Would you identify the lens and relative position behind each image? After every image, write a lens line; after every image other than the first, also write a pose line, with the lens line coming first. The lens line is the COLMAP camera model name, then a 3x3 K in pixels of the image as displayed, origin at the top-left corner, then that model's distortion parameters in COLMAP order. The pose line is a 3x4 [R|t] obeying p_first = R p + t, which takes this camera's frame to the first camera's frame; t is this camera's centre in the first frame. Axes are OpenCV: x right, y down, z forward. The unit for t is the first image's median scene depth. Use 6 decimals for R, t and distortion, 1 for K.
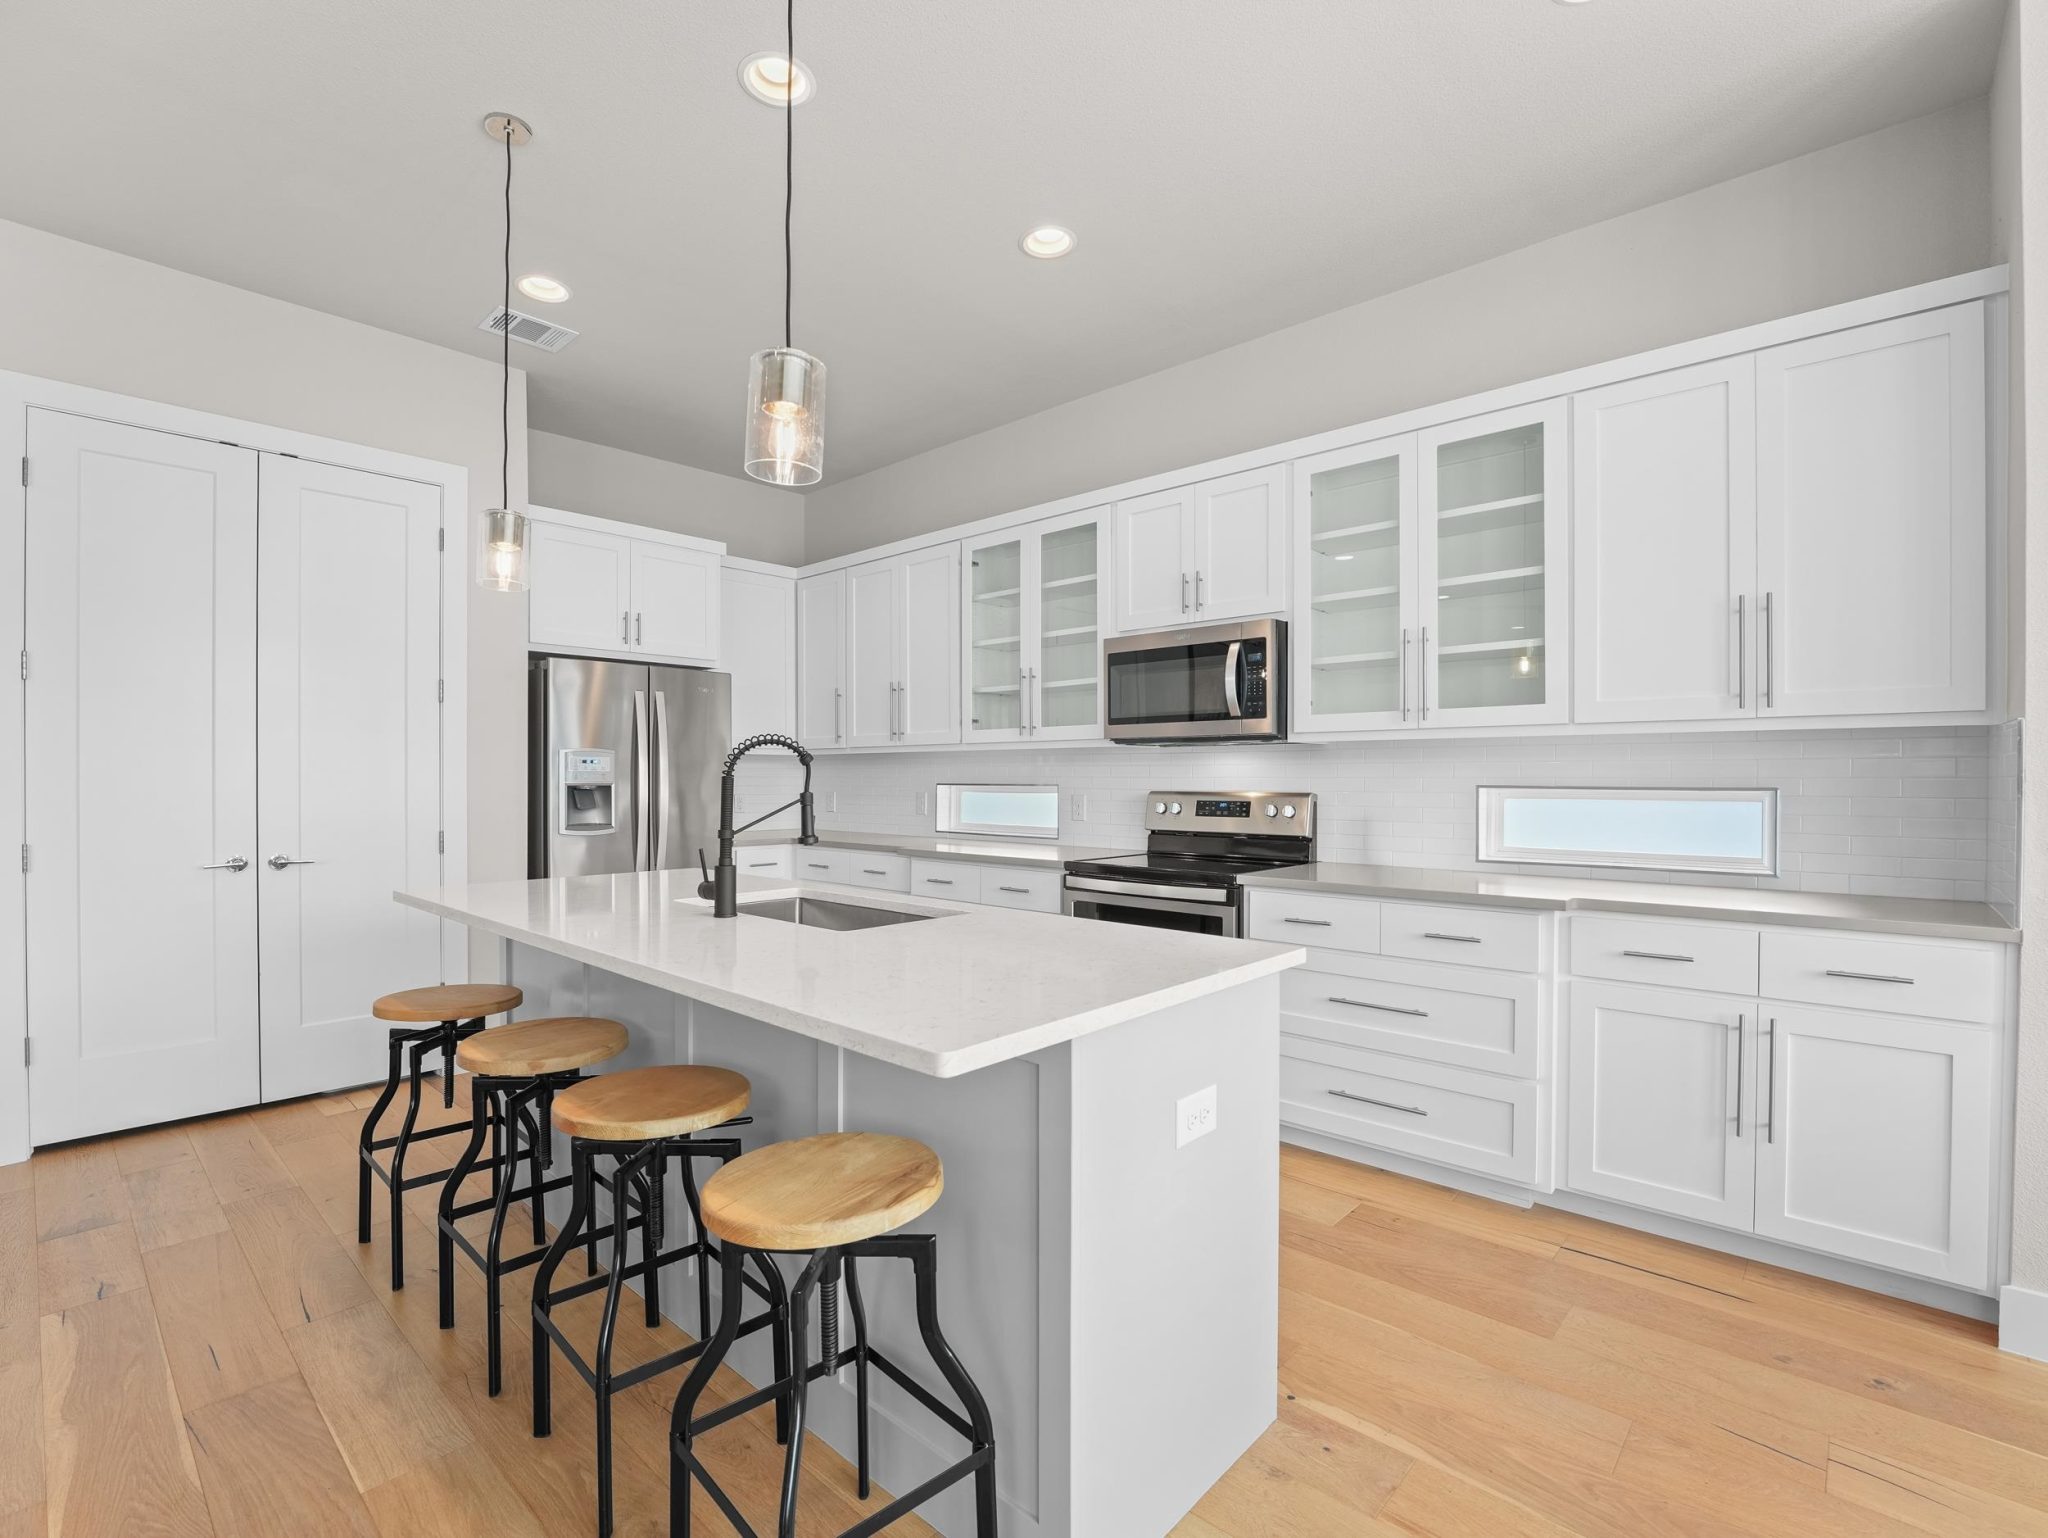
lens RADIAL K [[935.8, 0, 1027.9], [0, 935.8, 784.2], [0, 0, 1]] dist [-0.024612, 0.000311]
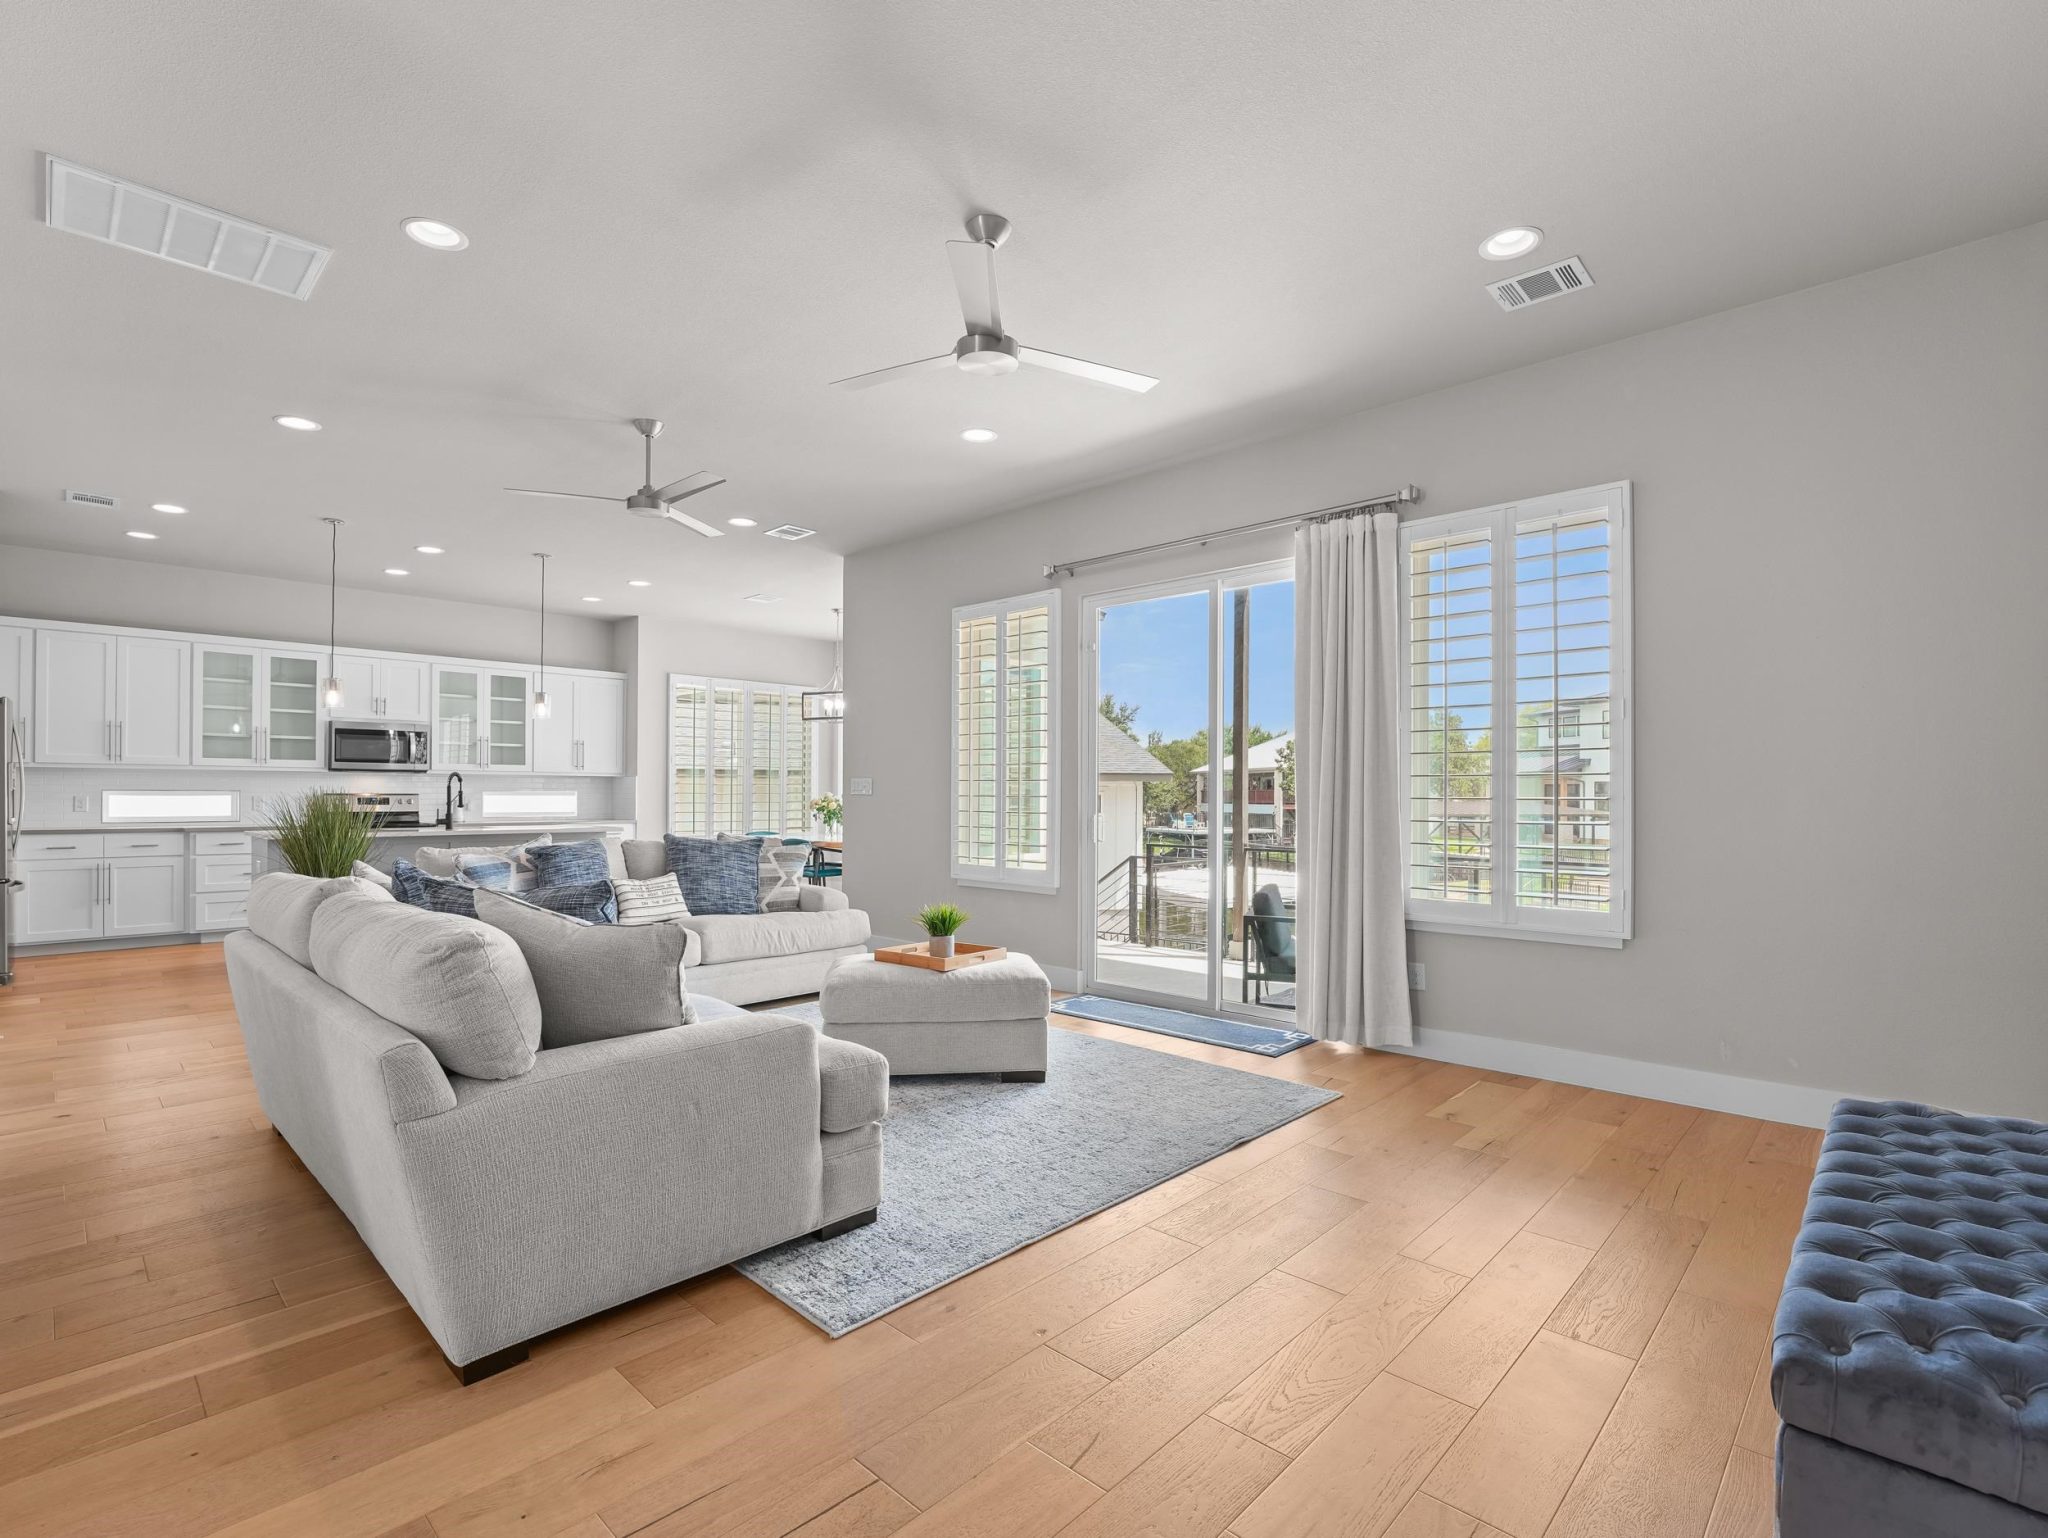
lens RADIAL K [[967.5, 0, 1016.8], [0, 967.5, 788.3], [0, 0, 1]] dist [-0.023102, 0.000857]
pose [[0.029763, 0.006826, 0.999534, -2.291134], [0.004600, 0.999965, -0.006966, 0.020554], [-0.999546, 0.004806, 0.029731, -0.682435]]
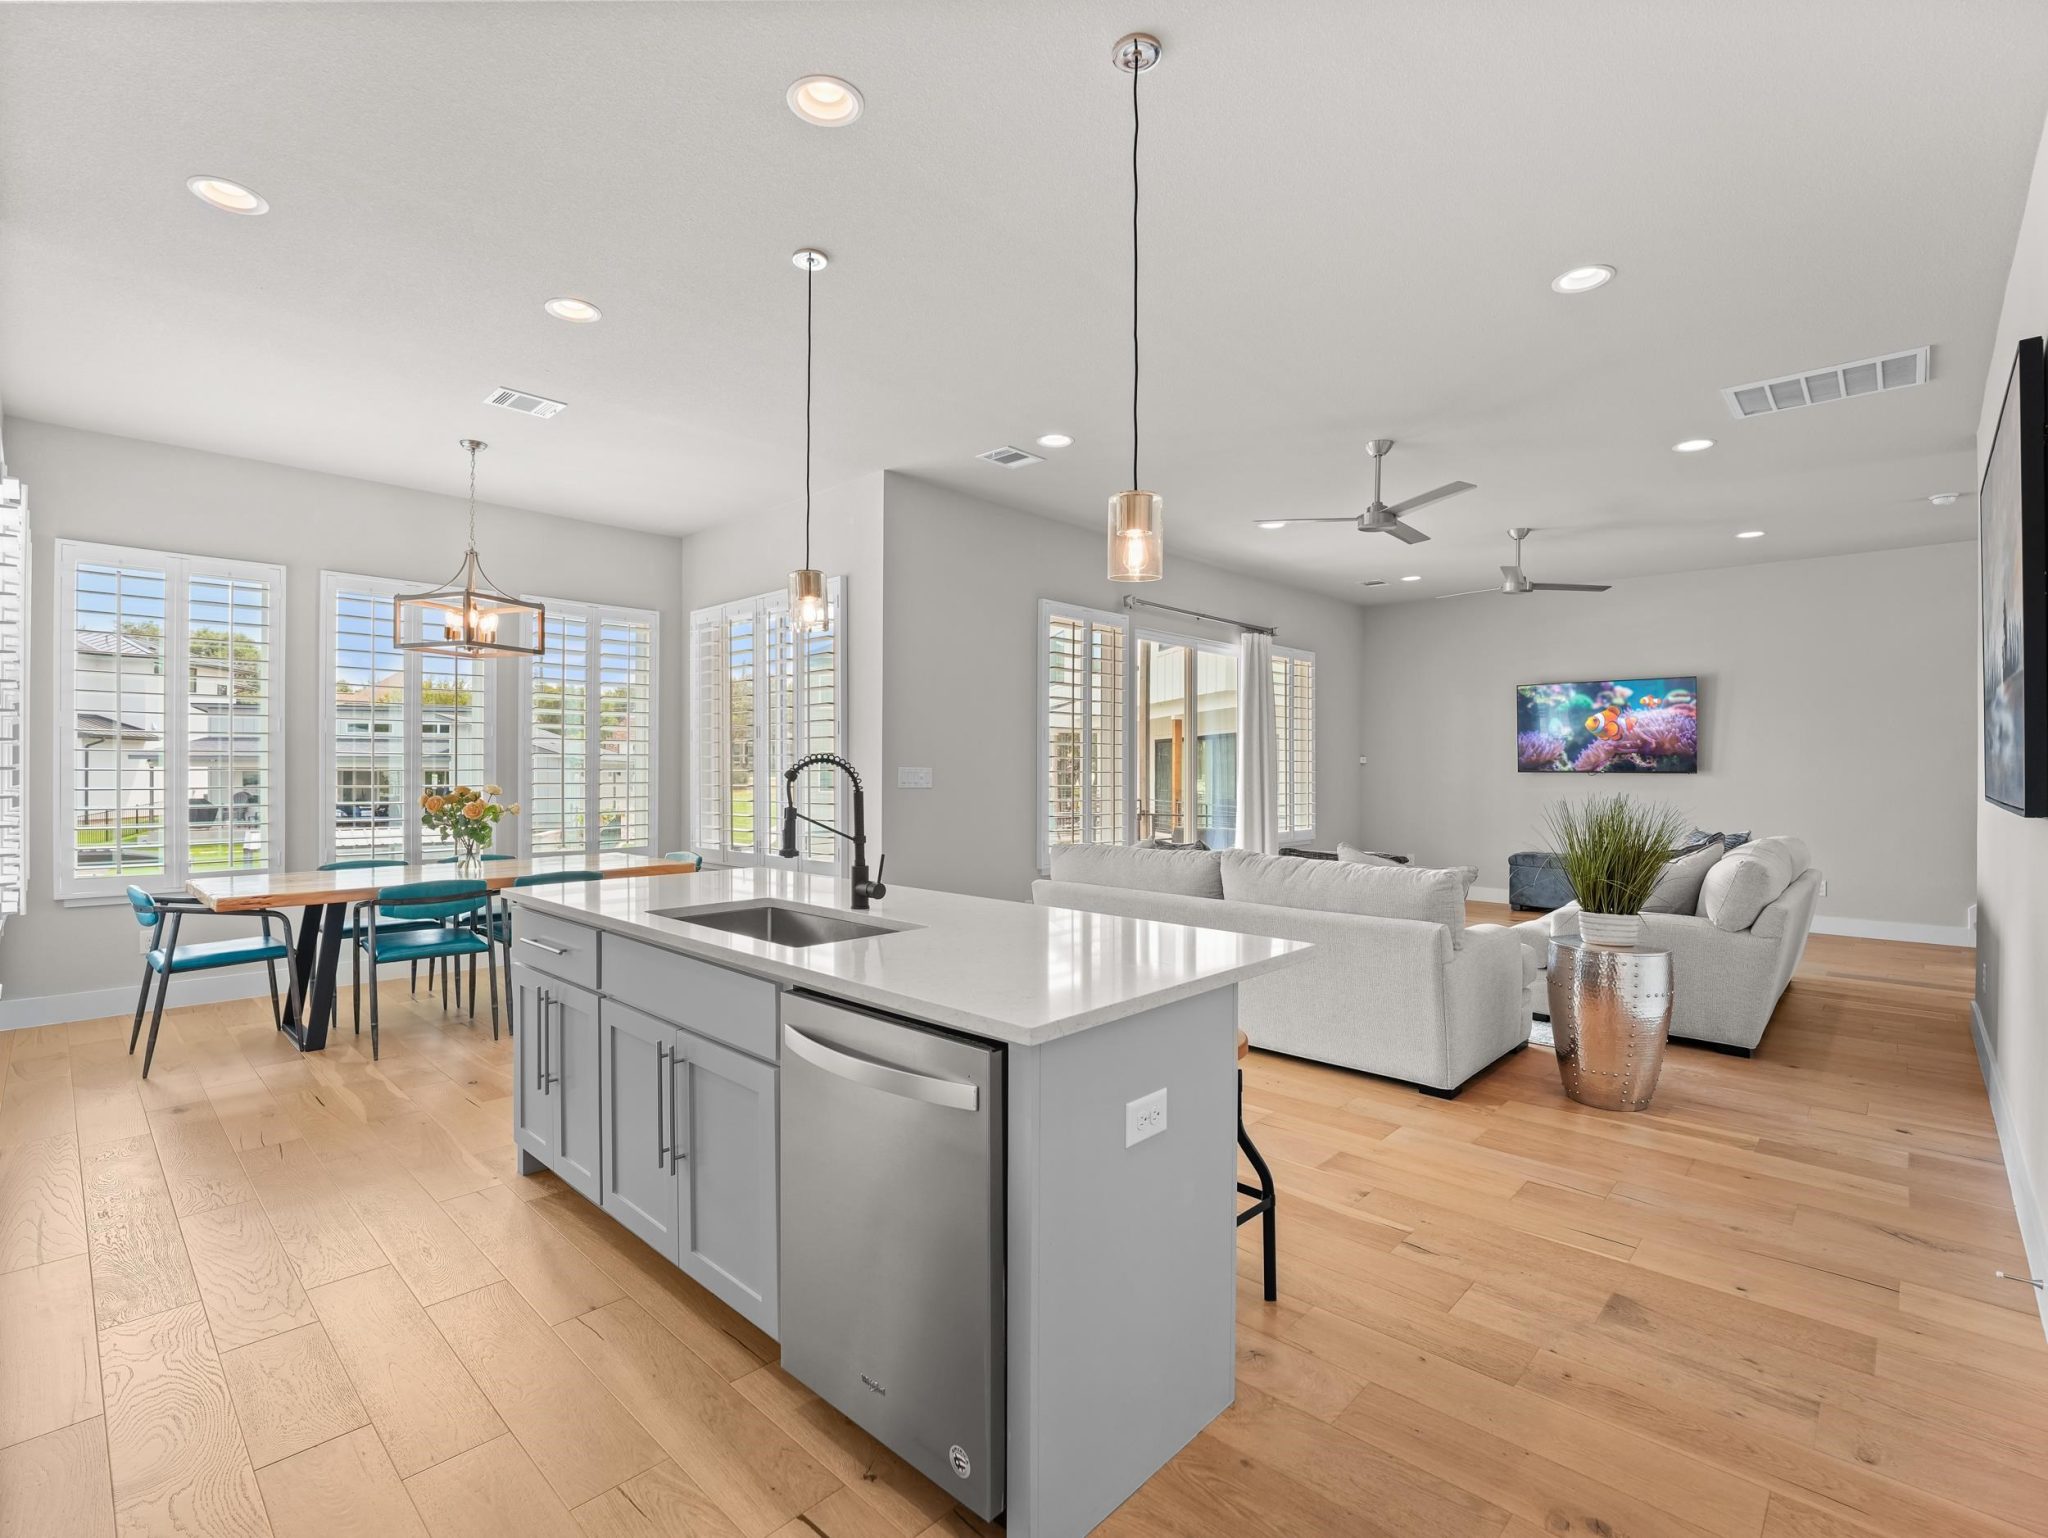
lens RADIAL K [[963.2, 0, 1021.6], [0, 963.2, 760.7], [0, 0, 1]] dist [-0.031348, -0.000073]
pose [[-0.999793, -0.001893, 0.020259, -0.355031], [-0.001842, 0.999995, 0.002510, -0.033652], [-0.020264, 0.002472, -0.999792, 1.418198]]
